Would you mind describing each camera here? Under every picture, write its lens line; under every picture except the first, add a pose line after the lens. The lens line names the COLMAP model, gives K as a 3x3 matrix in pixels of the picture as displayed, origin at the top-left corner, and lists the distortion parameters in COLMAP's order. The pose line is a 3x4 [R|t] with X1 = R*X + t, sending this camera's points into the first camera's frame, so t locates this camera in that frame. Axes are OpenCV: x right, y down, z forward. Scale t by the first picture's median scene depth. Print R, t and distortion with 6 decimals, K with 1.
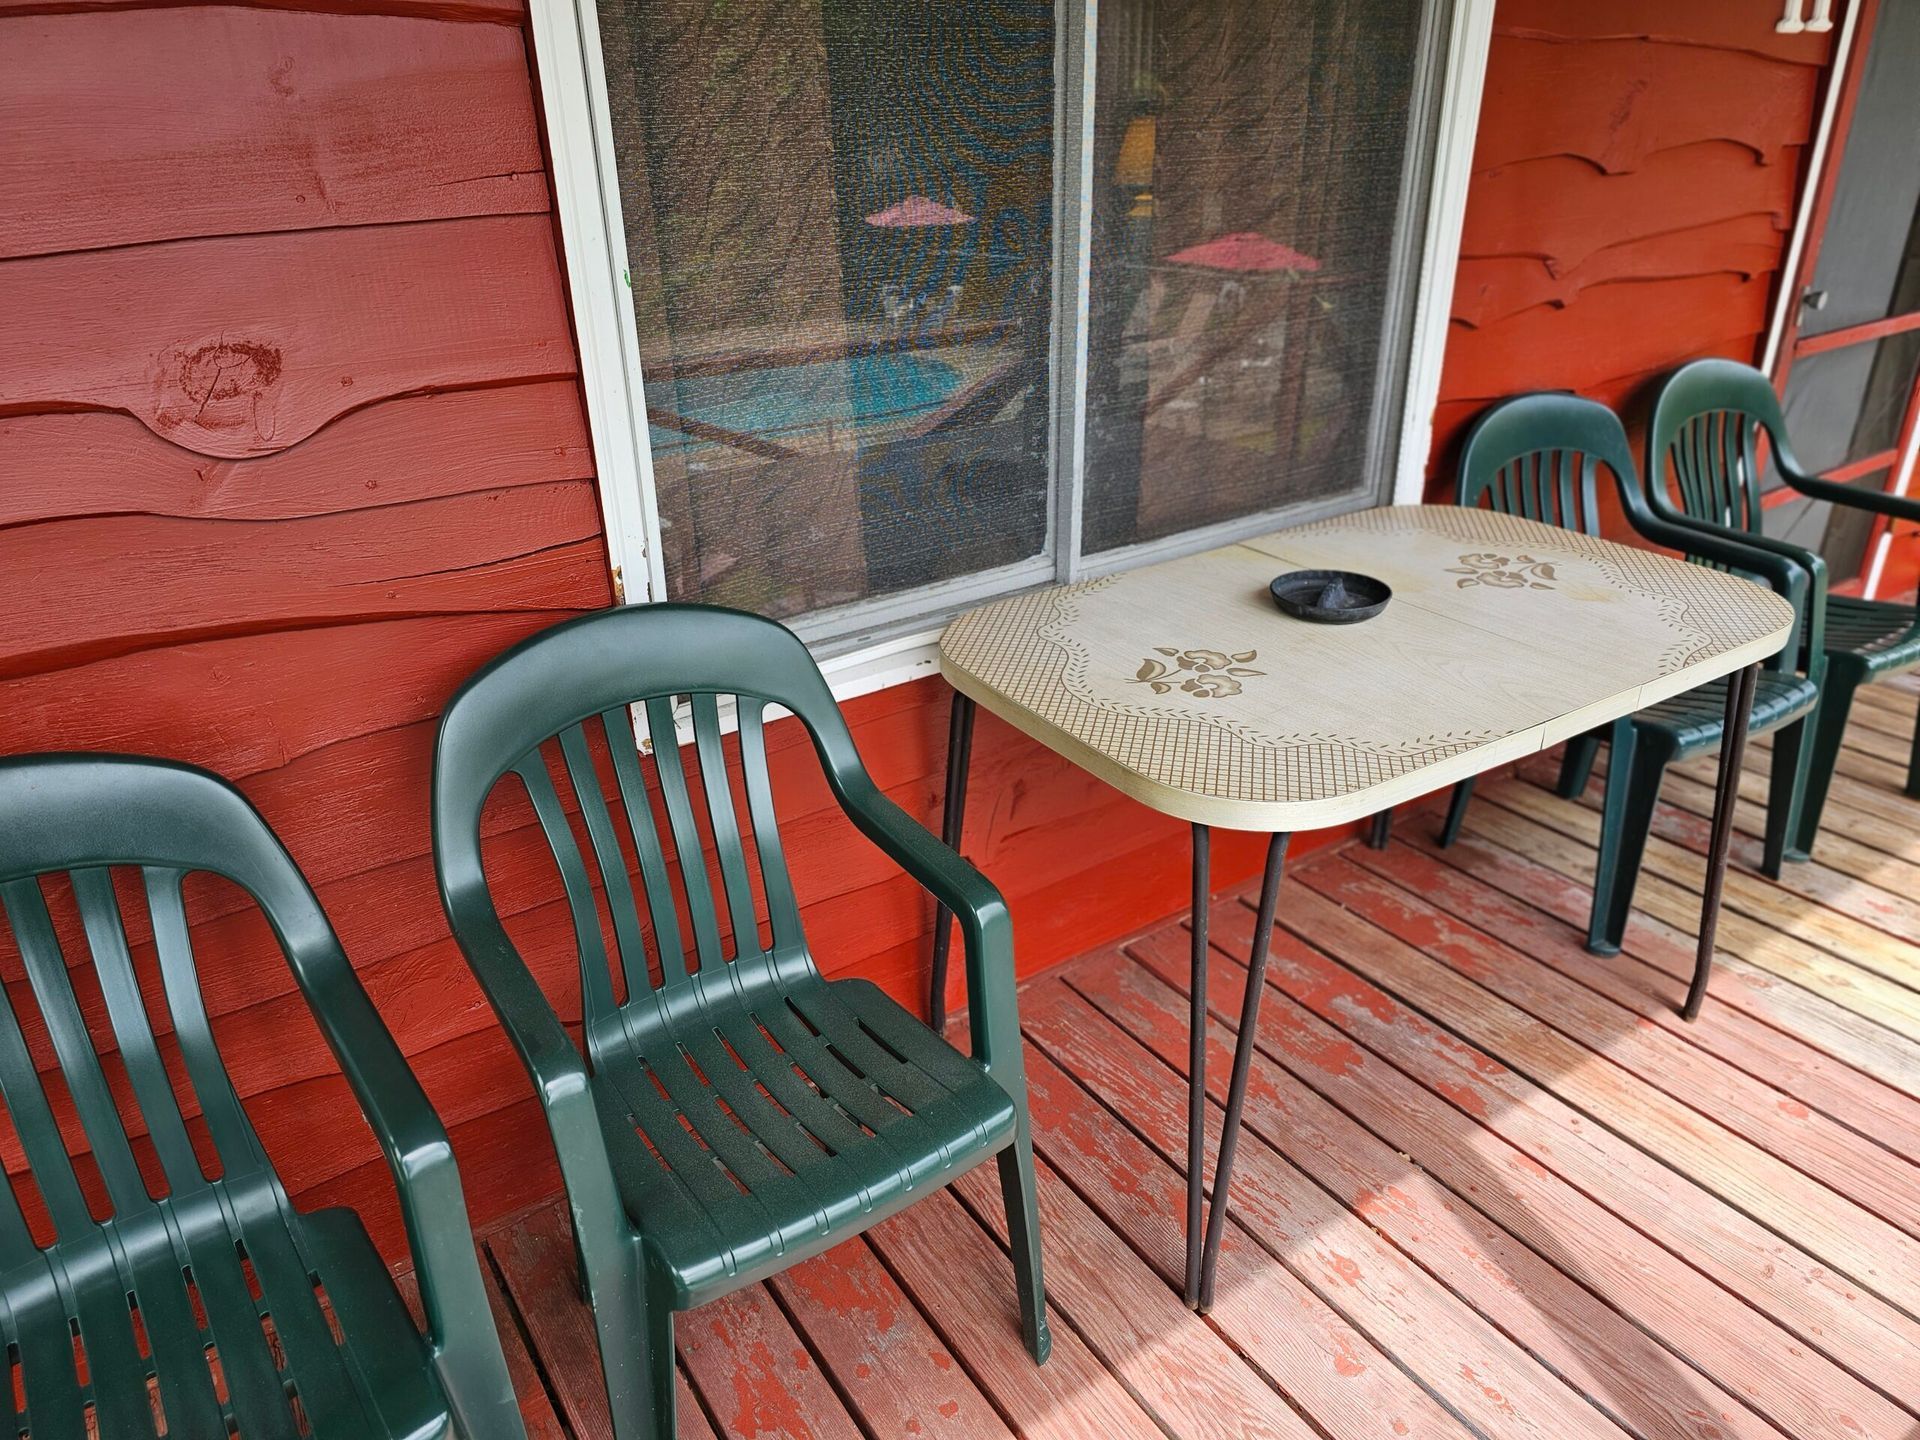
lens RADIAL K [[1334.1, 0, 946.1], [0, 1334.1, 748.4], [0, 0, 1]] dist [0.070432, -0.066271]
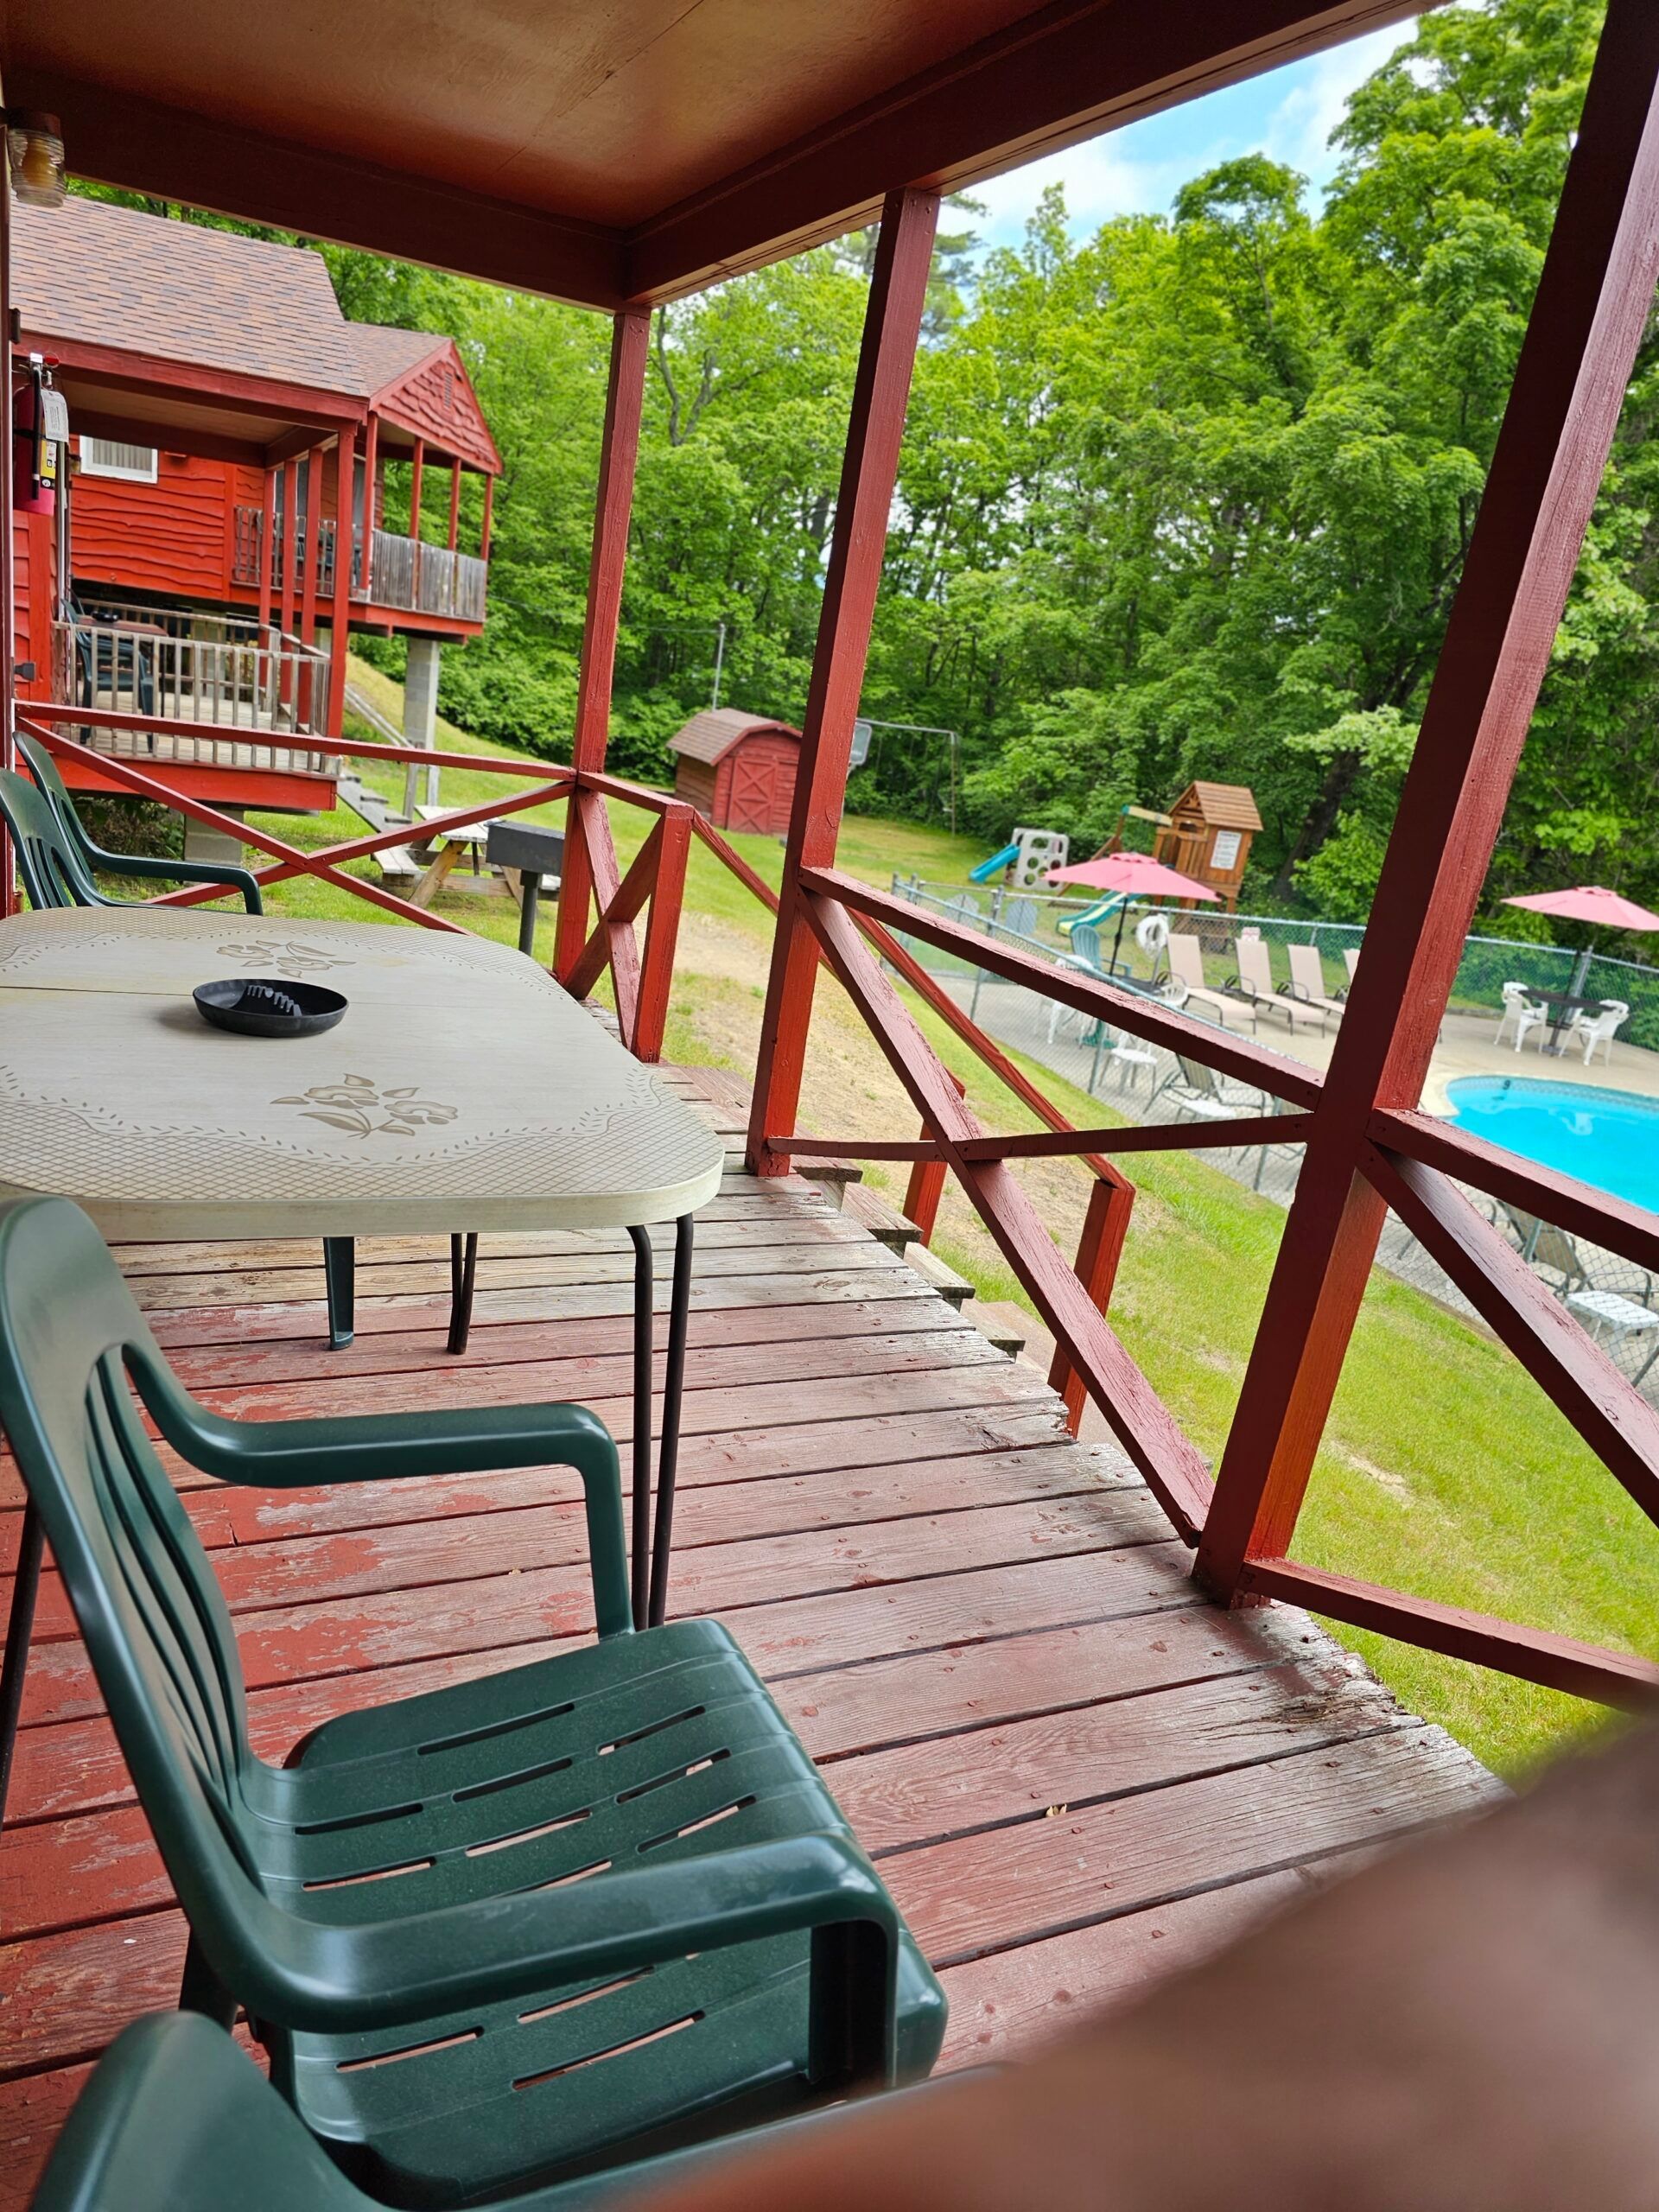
lens RADIAL K [[1537.0, 0, 830.8], [0, 1537.0, 1157.1], [0, 0, 1]] dist [0.070432, -0.066271]
pose [[0.147774, -0.270366, 0.951349, -0.580386], [0.297691, 0.929461, 0.217904, -0.133196], [-0.943156, 0.251008, 0.217836, 0.504571]]
